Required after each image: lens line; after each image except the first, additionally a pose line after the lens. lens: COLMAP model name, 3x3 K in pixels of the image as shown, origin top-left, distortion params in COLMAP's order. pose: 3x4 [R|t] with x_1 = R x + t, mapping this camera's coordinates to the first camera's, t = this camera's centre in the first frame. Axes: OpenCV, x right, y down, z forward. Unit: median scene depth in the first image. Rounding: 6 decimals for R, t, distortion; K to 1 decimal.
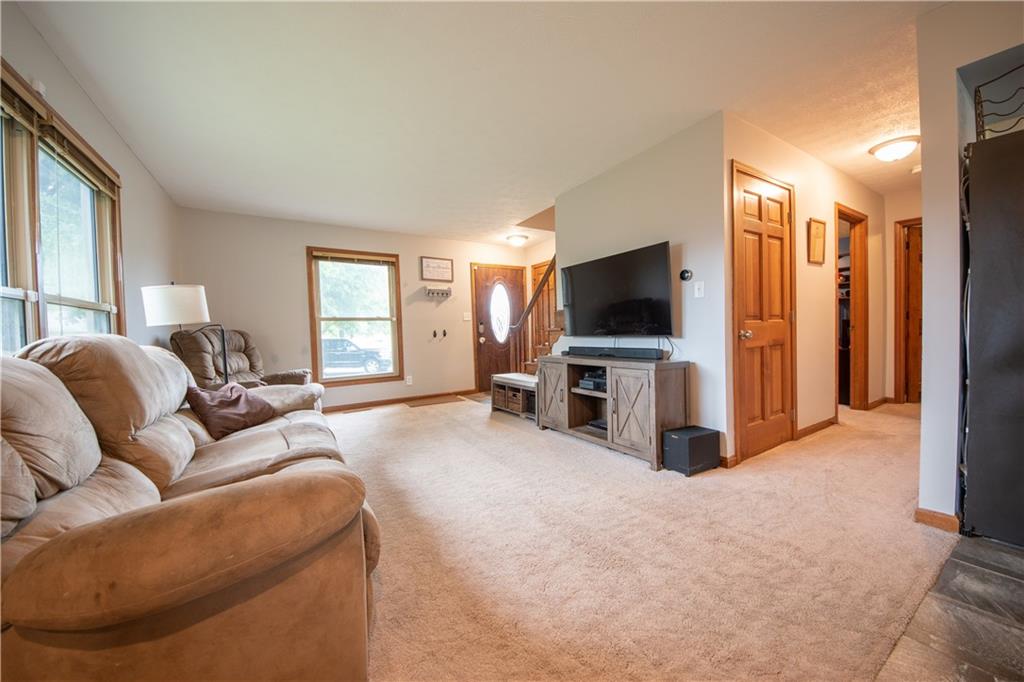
lens RADIAL K [[366.8, 0, 514.3], [0, 366.8, 341.4], [0, 0, 1]] dist [0.031430, -0.019418]
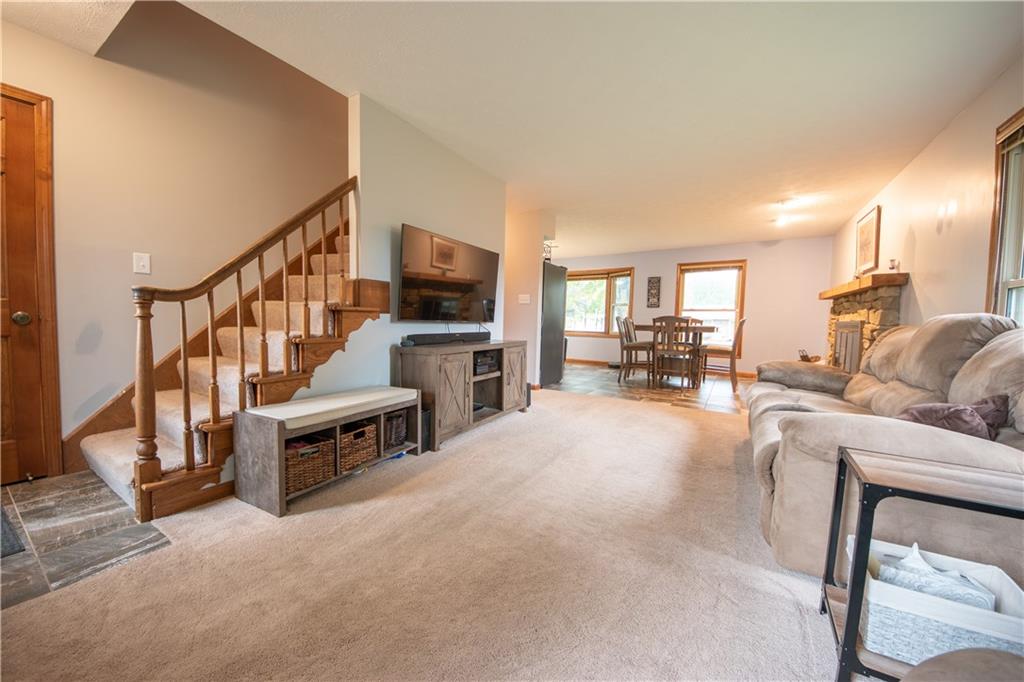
lens RADIAL K [[366.8, 0, 514.3], [0, 366.8, 341.4], [0, 0, 1]] dist [0.031430, -0.019418]
pose [[-0.452596, -0.034750, 0.891039, -0.512313], [0.020384, 0.998576, 0.049297, -0.005010], [-0.891483, 0.040475, -0.451243, 0.958101]]
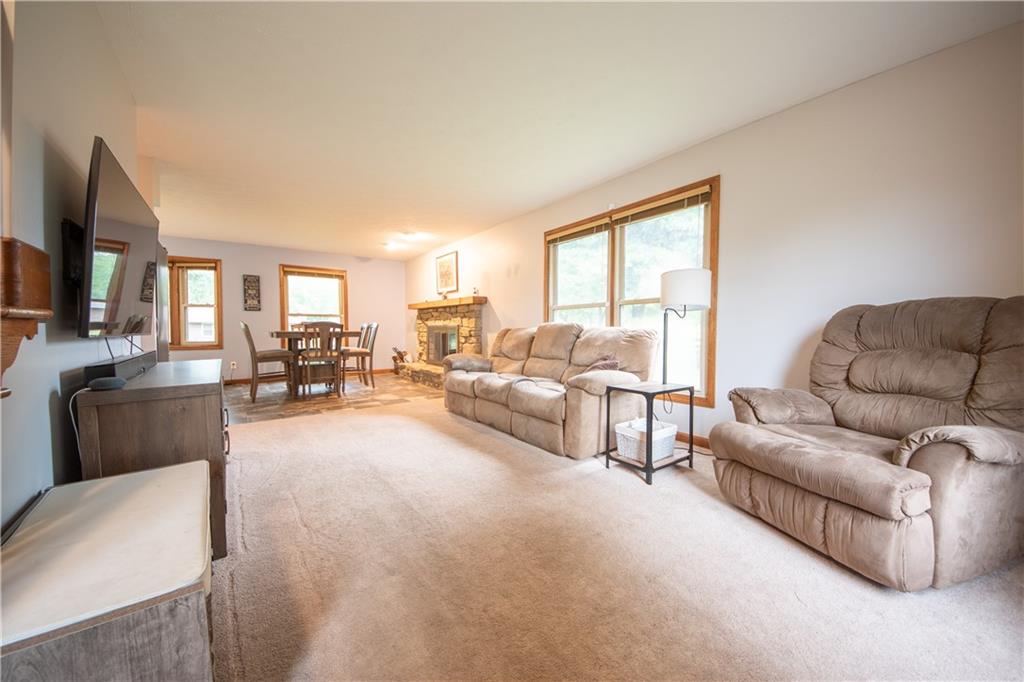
lens RADIAL K [[366.5, 0, 515.3], [0, 366.5, 338.0], [0, 0, 1]] dist [0.030066, -0.000041]
pose [[-0.994460, 0.028593, -0.101157, -0.182797], [0.022399, 0.997834, 0.061855, -0.023164], [0.102706, 0.059246, -0.992946, 1.174198]]
